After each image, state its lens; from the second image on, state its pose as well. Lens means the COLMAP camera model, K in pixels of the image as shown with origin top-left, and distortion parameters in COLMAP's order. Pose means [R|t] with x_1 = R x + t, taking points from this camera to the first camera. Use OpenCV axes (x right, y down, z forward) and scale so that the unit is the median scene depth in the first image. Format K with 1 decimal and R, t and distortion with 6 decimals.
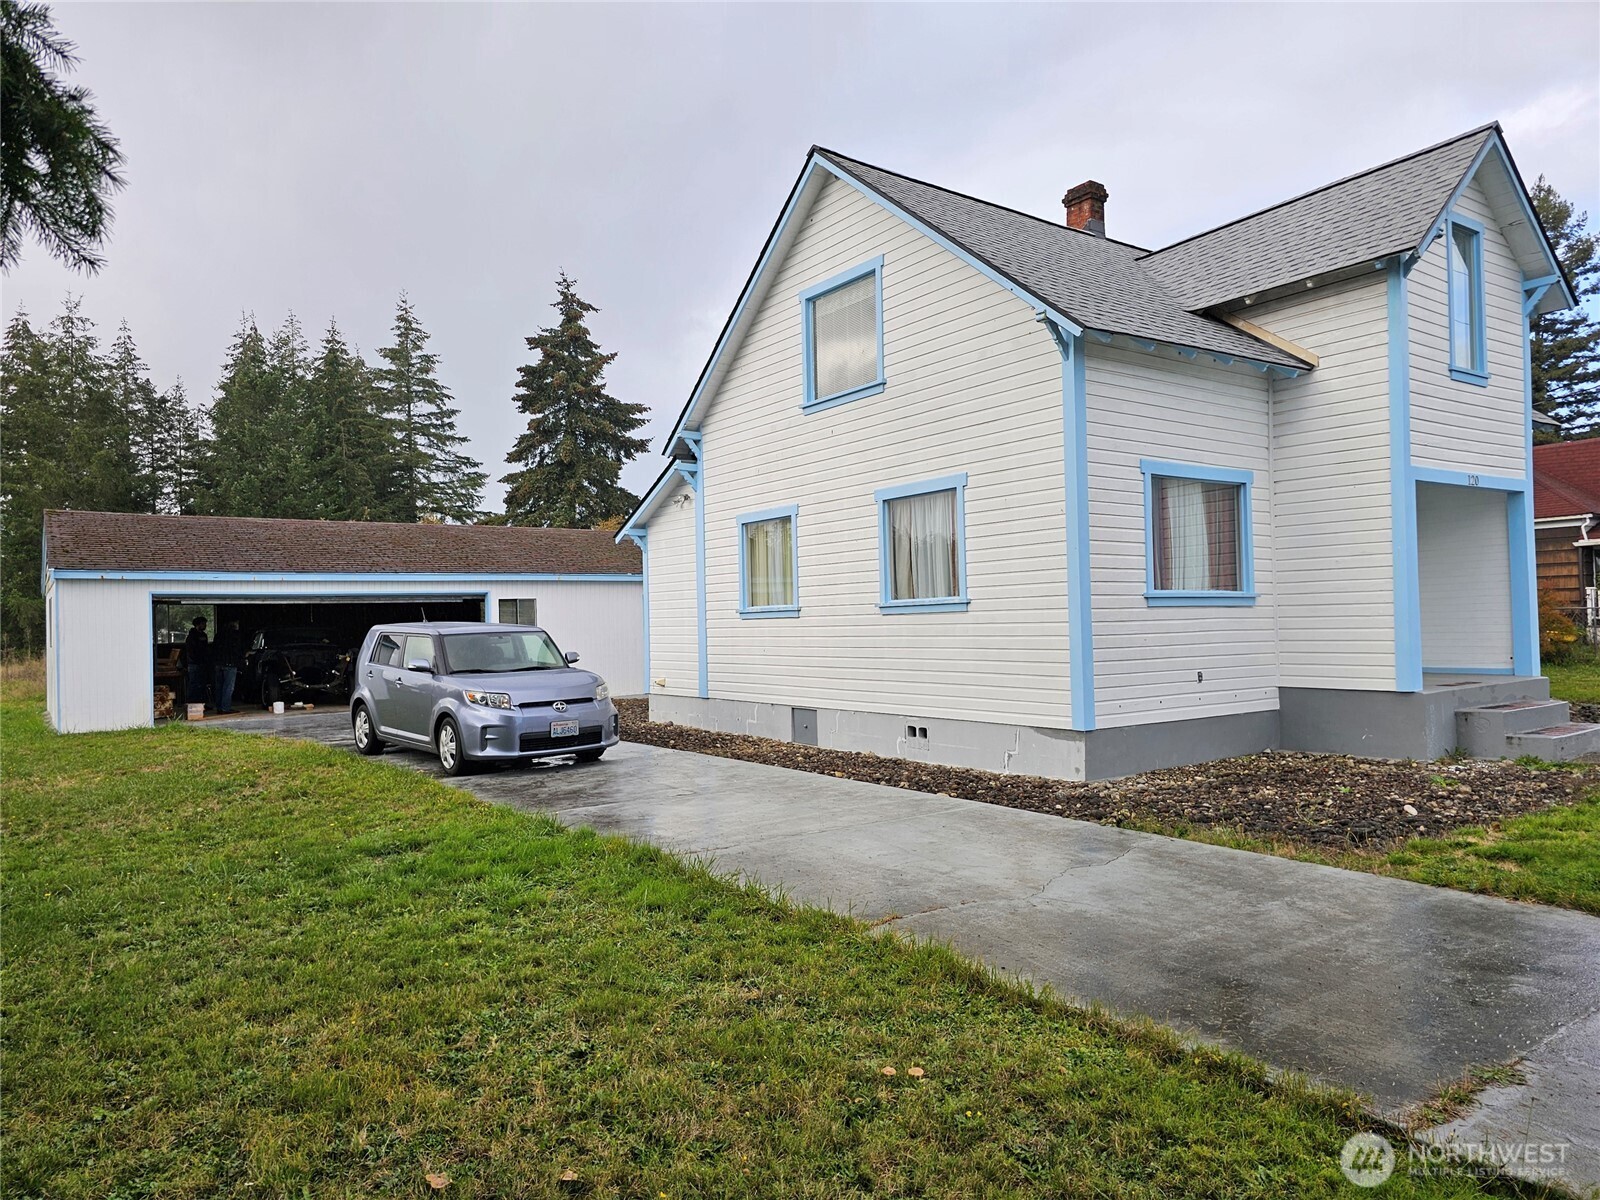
lens RADIAL K [[1080.9, 0, 752.4], [0, 1080.9, 607.0], [0, 0, 1]] dist [0.036502, -0.037462]
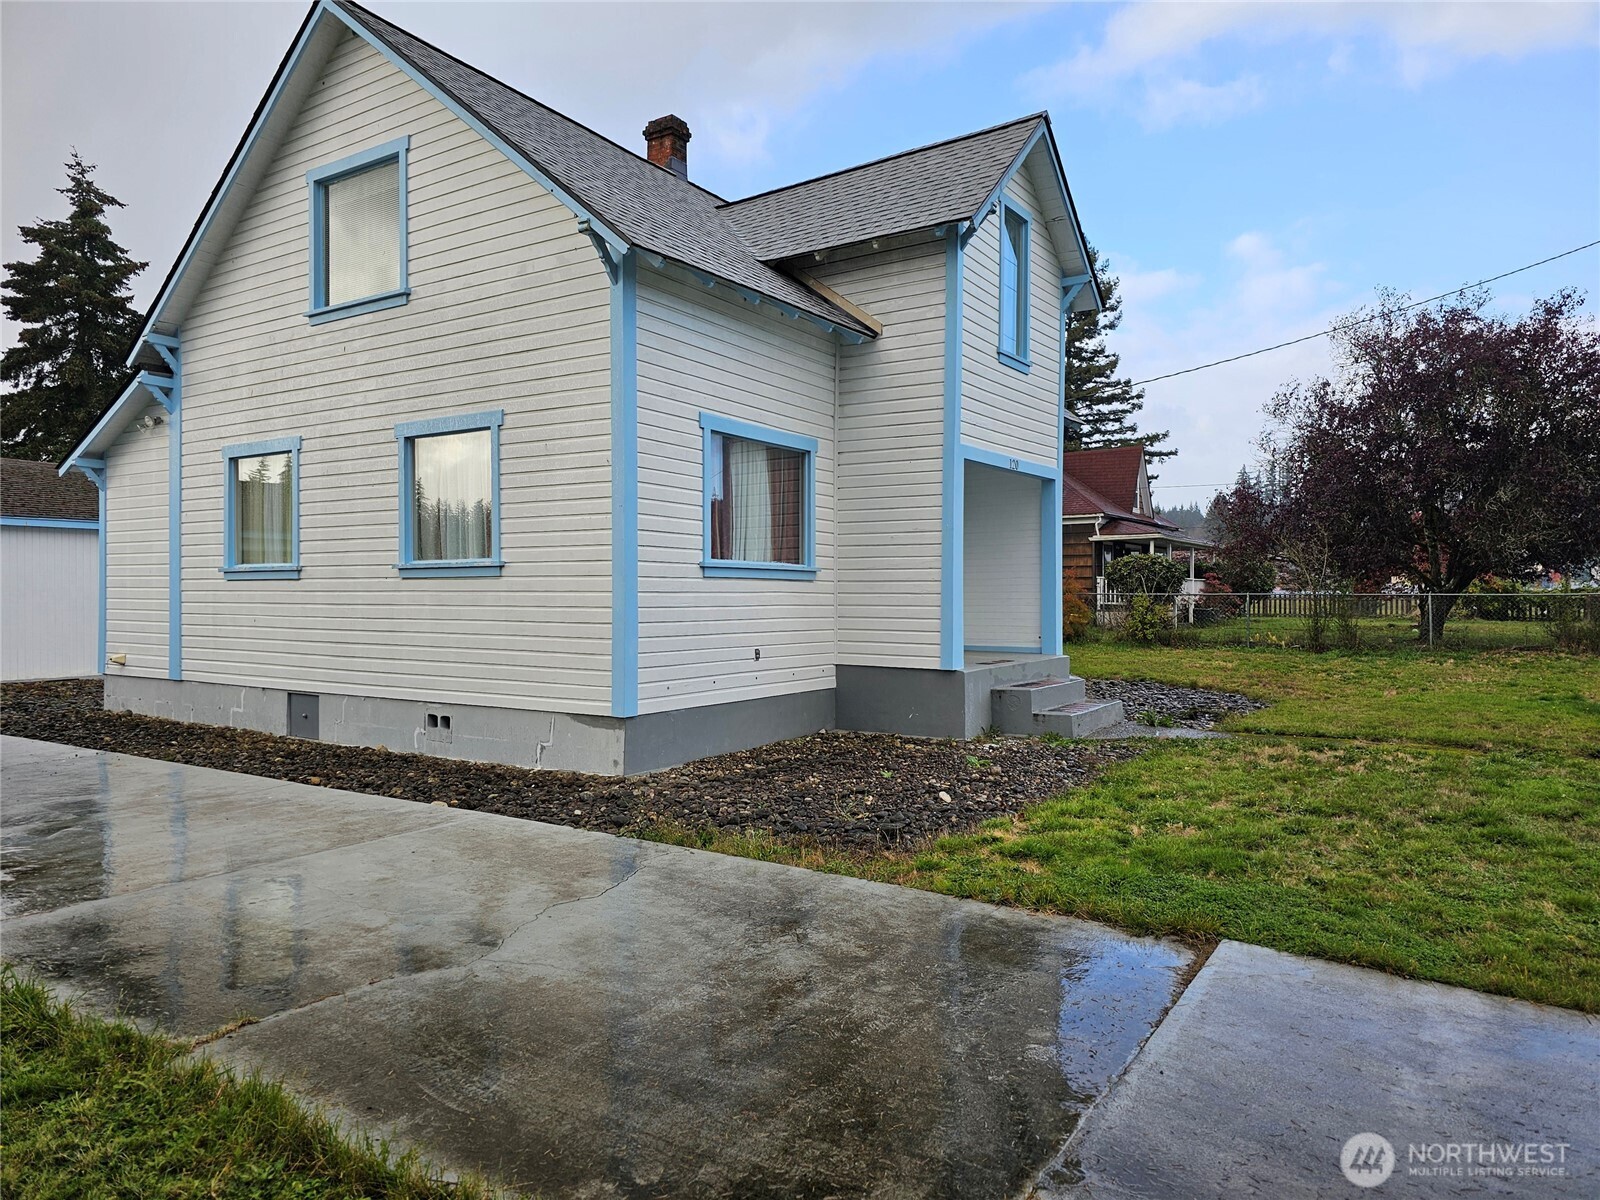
lens RADIAL K [[1080.9, 0, 784.1], [0, 1080.9, 600.7], [0, 0, 1]] dist [0.036502, -0.037462]
pose [[0.930271, 0.021593, 0.366238, 0.091841], [-0.028069, 0.999529, 0.012367, 0.005944], [-0.365799, -0.021785, 0.930439, 0.131756]]
